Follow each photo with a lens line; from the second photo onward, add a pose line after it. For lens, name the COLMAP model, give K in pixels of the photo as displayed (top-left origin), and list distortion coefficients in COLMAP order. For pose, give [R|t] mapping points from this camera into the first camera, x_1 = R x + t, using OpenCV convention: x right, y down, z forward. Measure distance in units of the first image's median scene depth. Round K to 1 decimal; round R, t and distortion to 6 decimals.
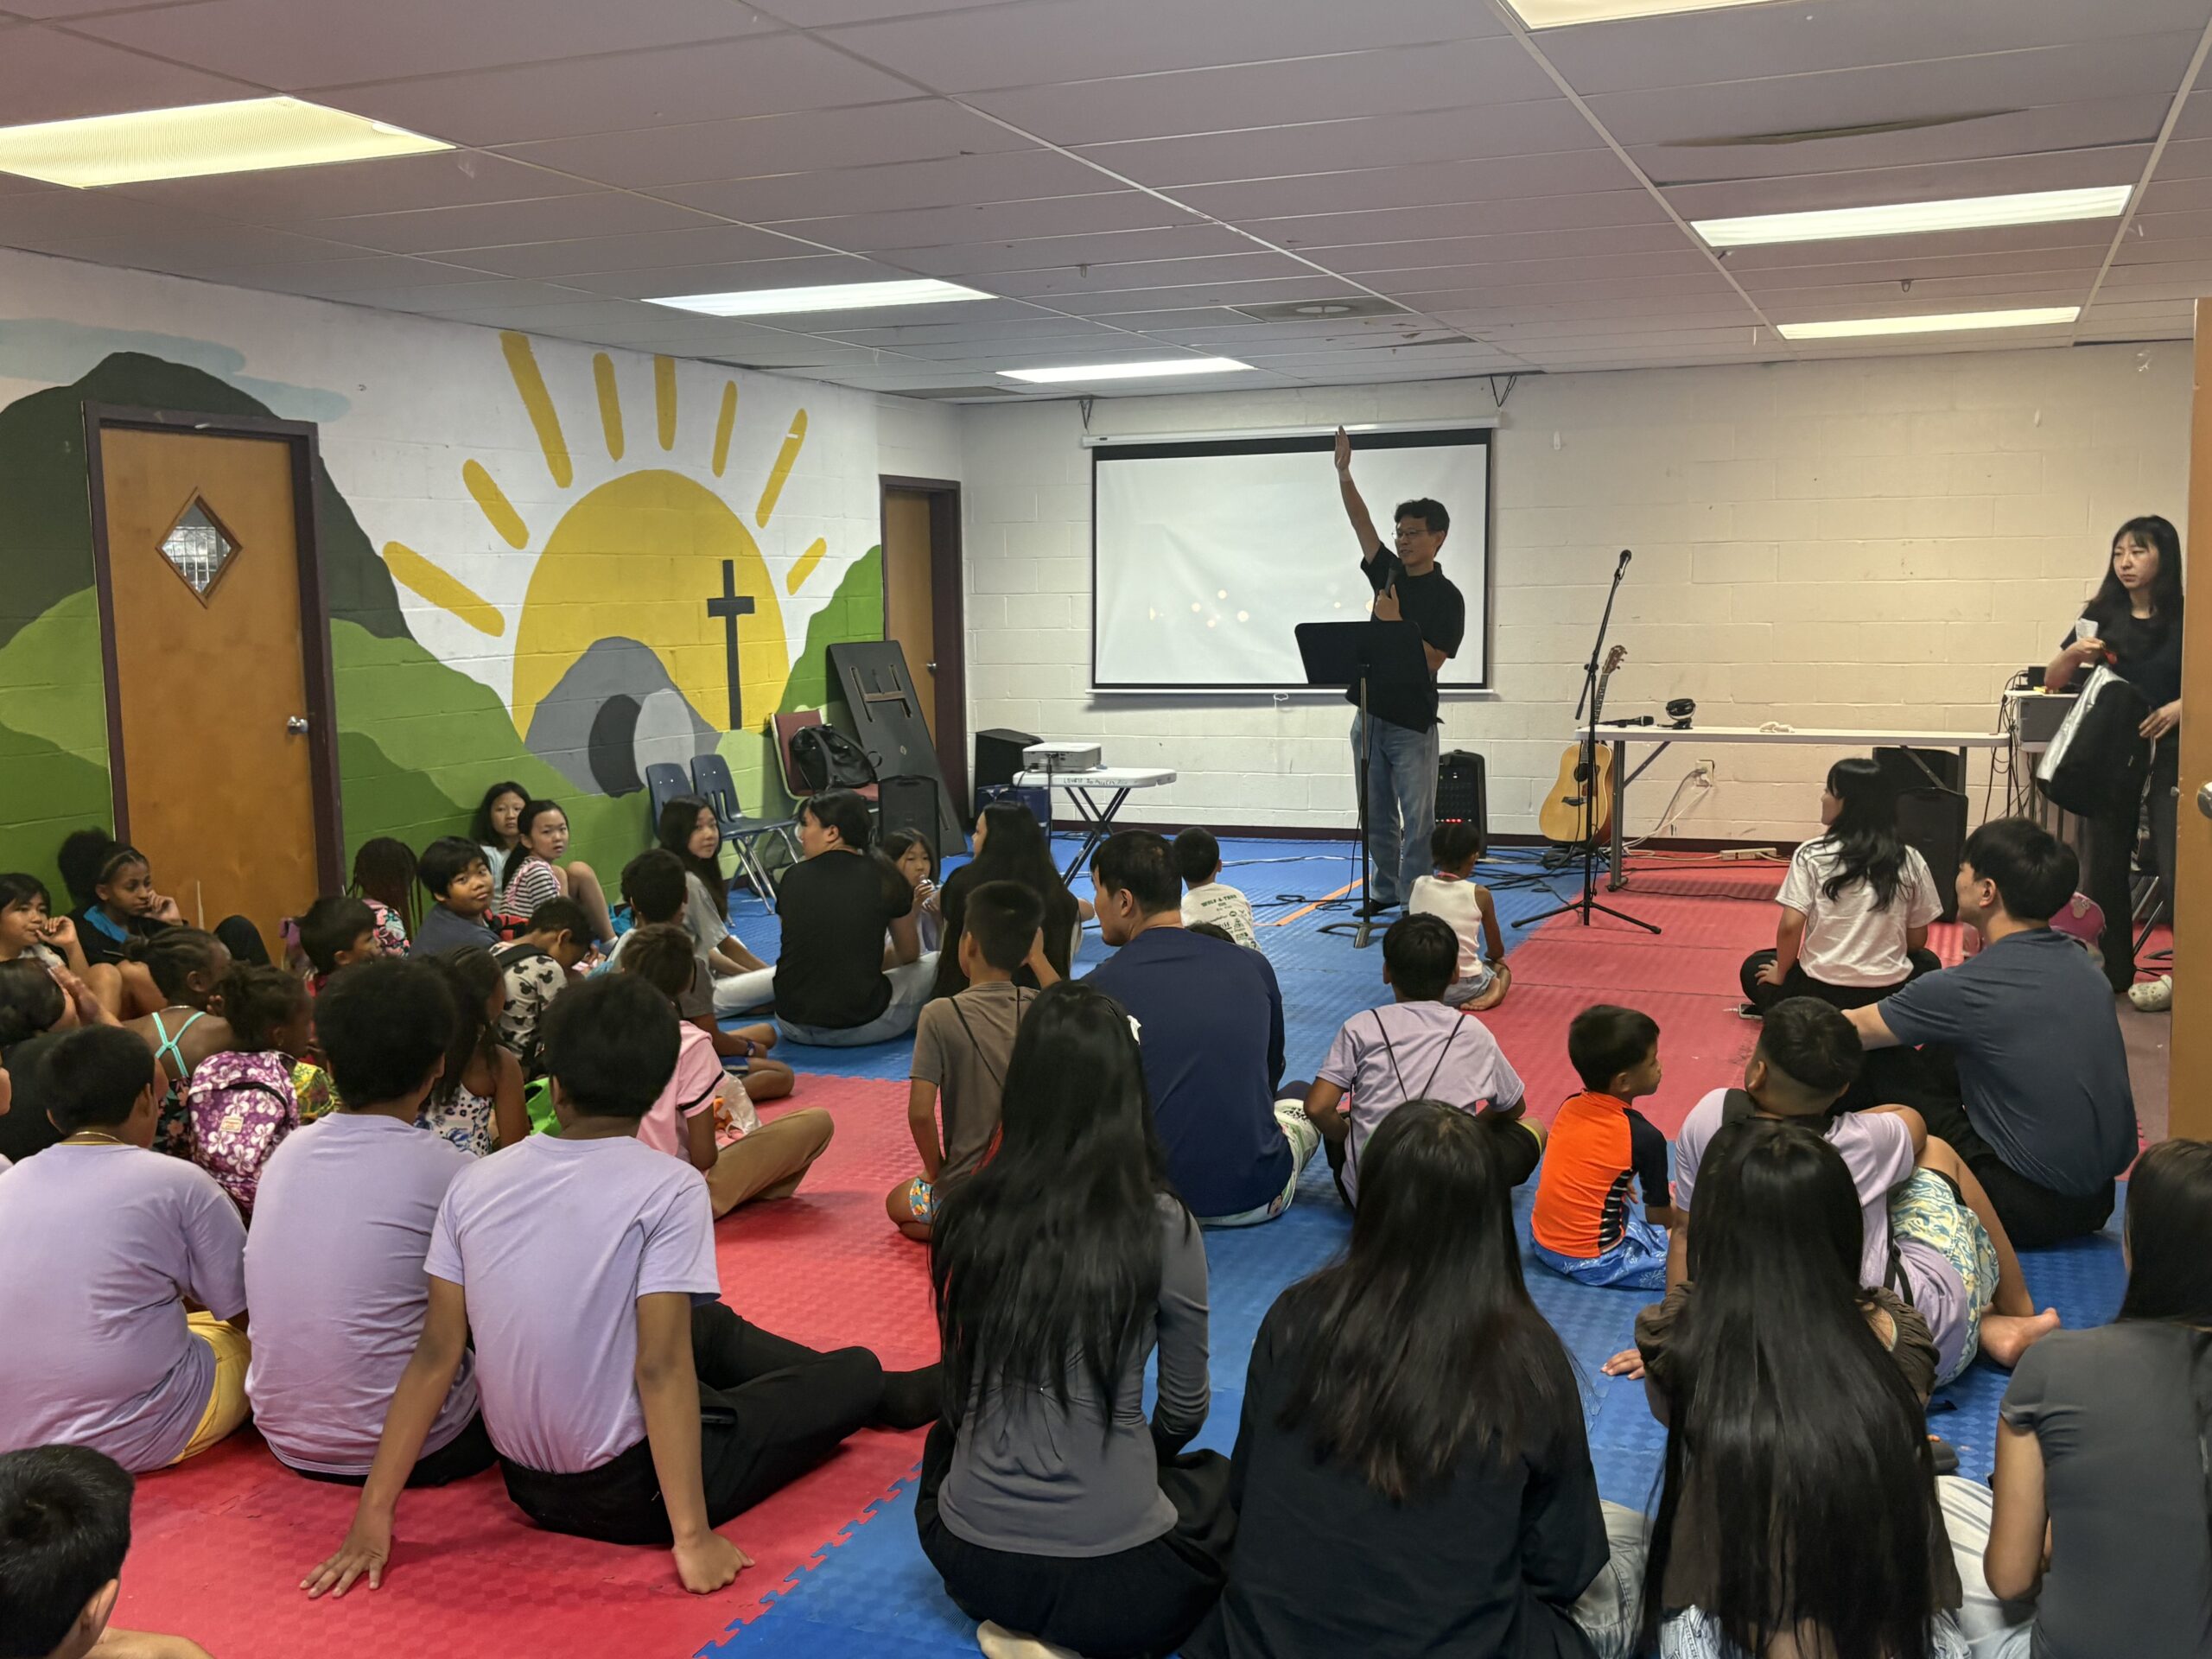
lens RADIAL K [[2226.7, 0, 1106.2], [0, 2226.7, 833.8], [0, 0, 1]] dist [0.012310, 0.000000]
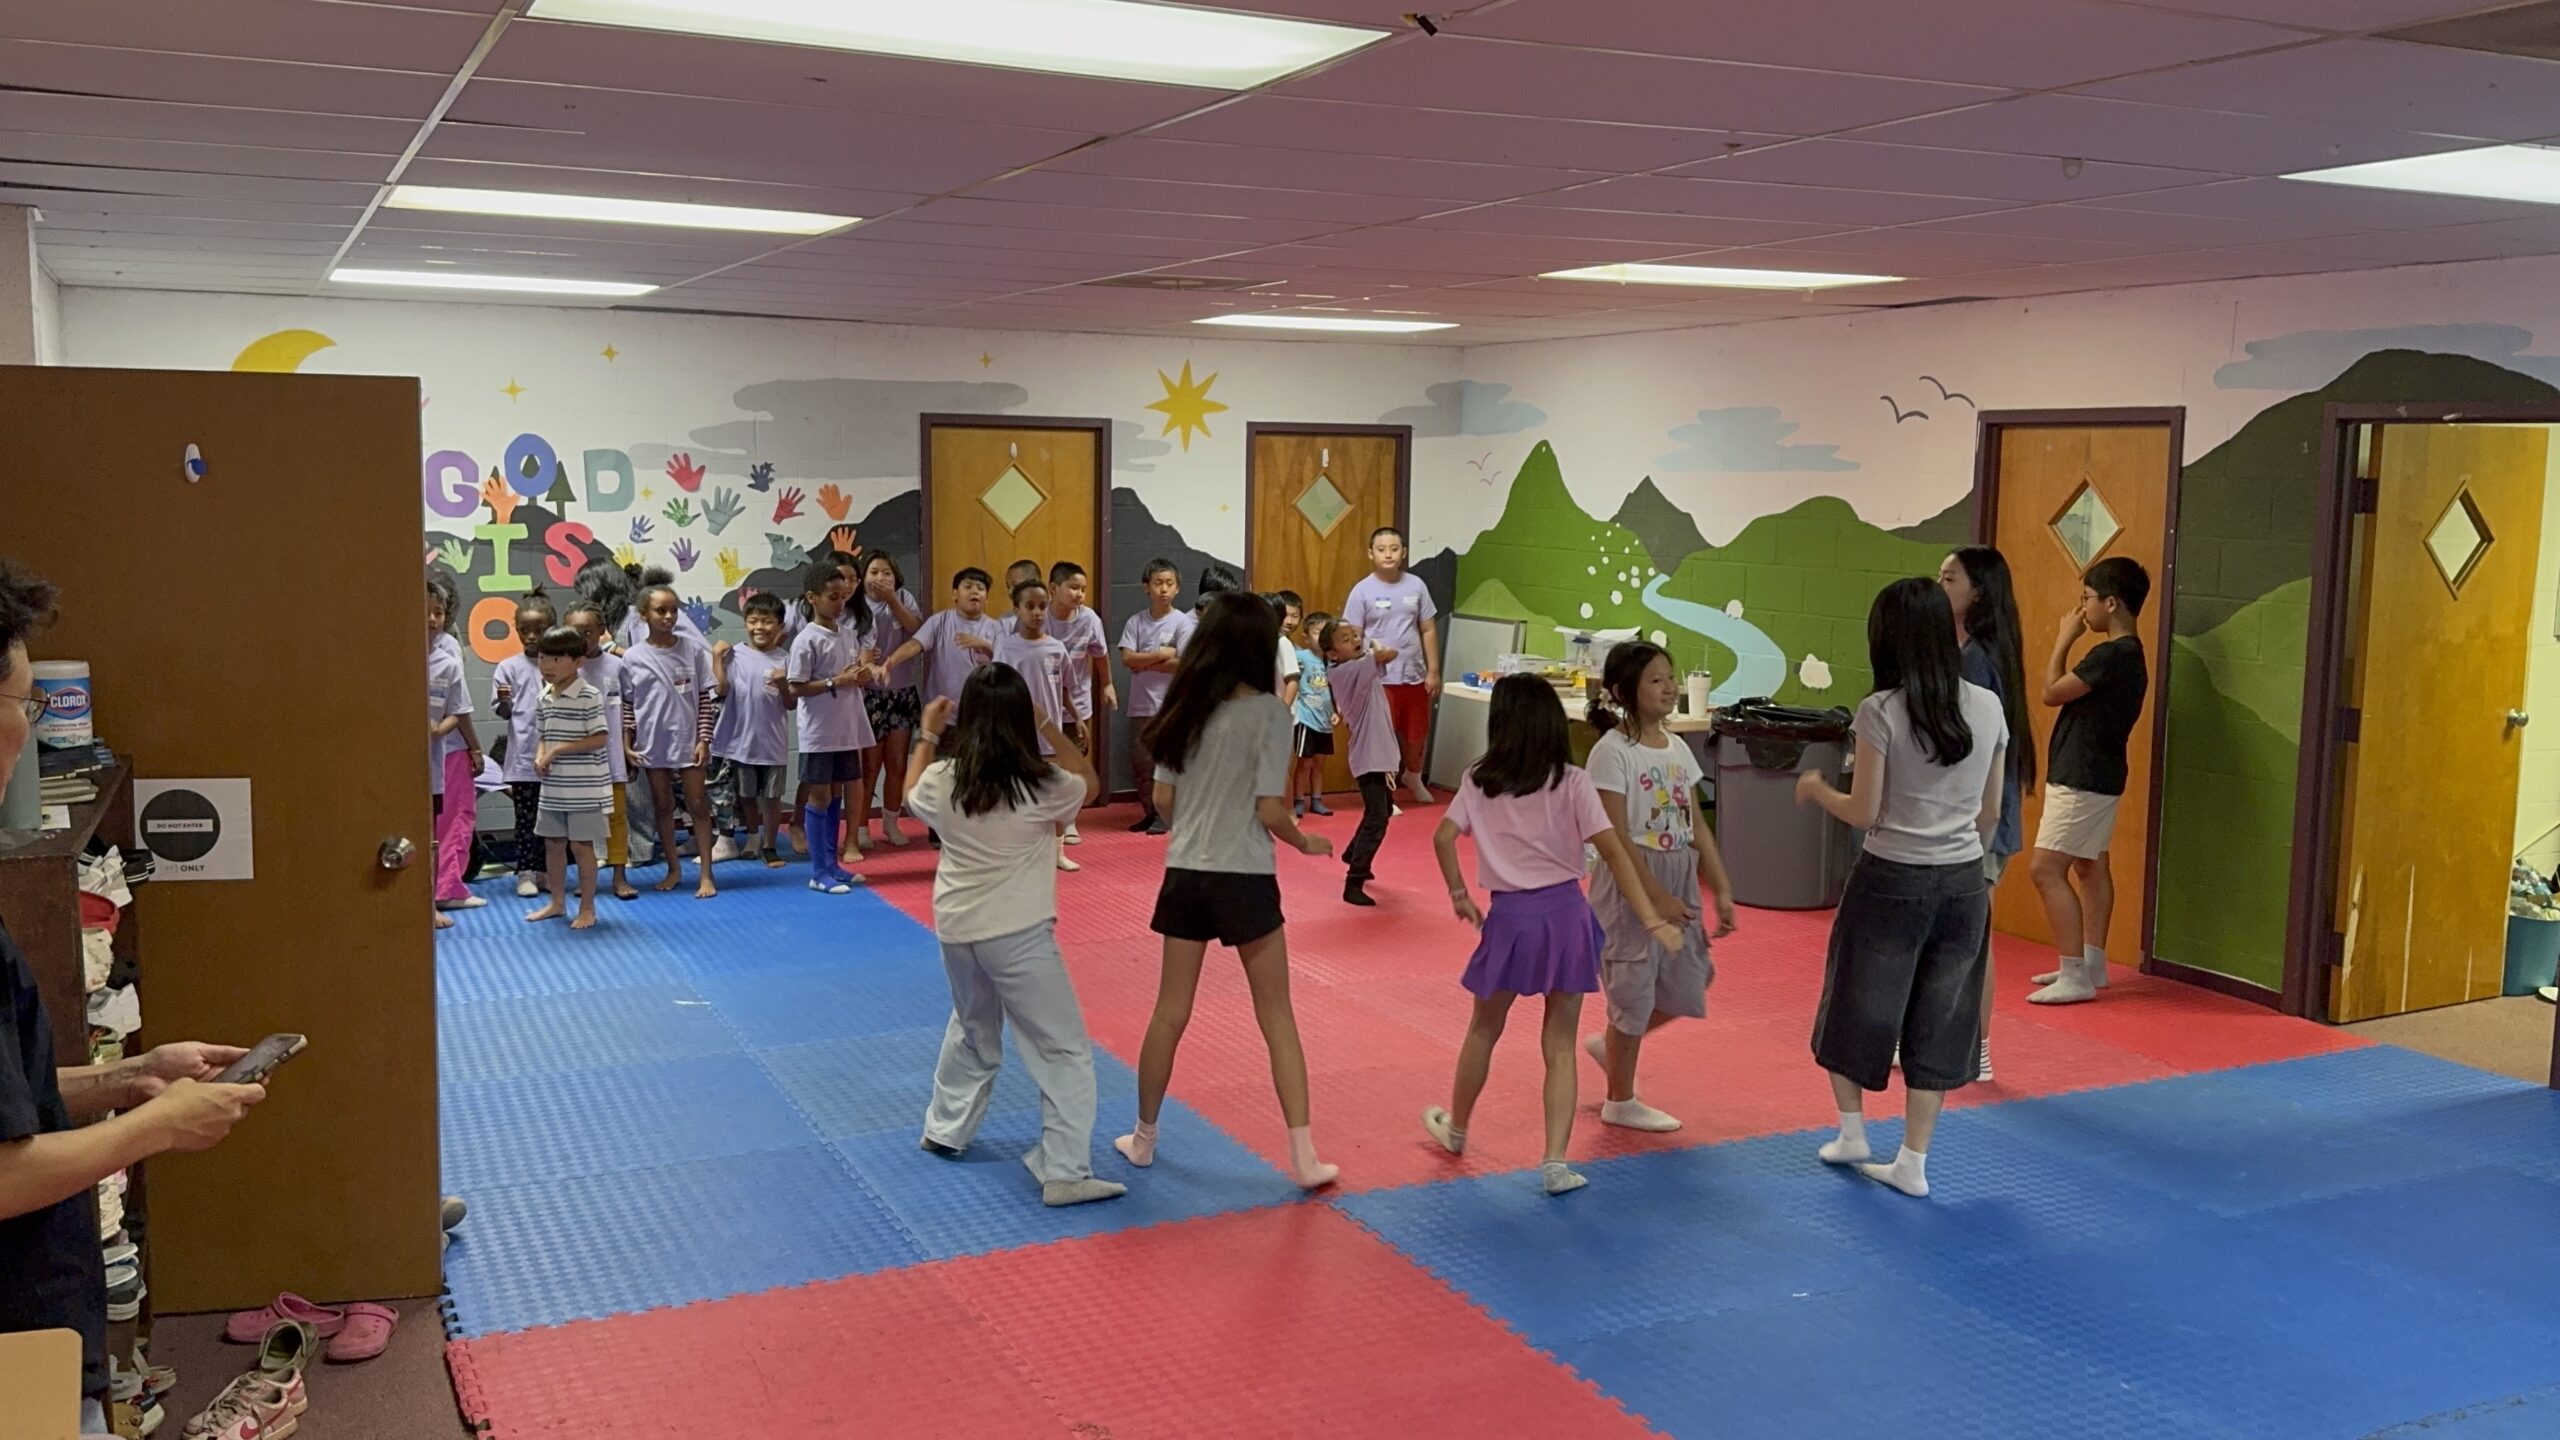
lens RADIAL K [[2194.1, 0, 1259.4], [0, 2194.1, 723.9], [0, 0, 1]] dist [-0.008641, -0.043823]
pose [[-0.679882, 0.096782, -0.726907, 0.510643], [-0.073938, 0.977154, 0.199255, -0.163681], [0.729584, 0.189216, -0.657194, 1.026610]]
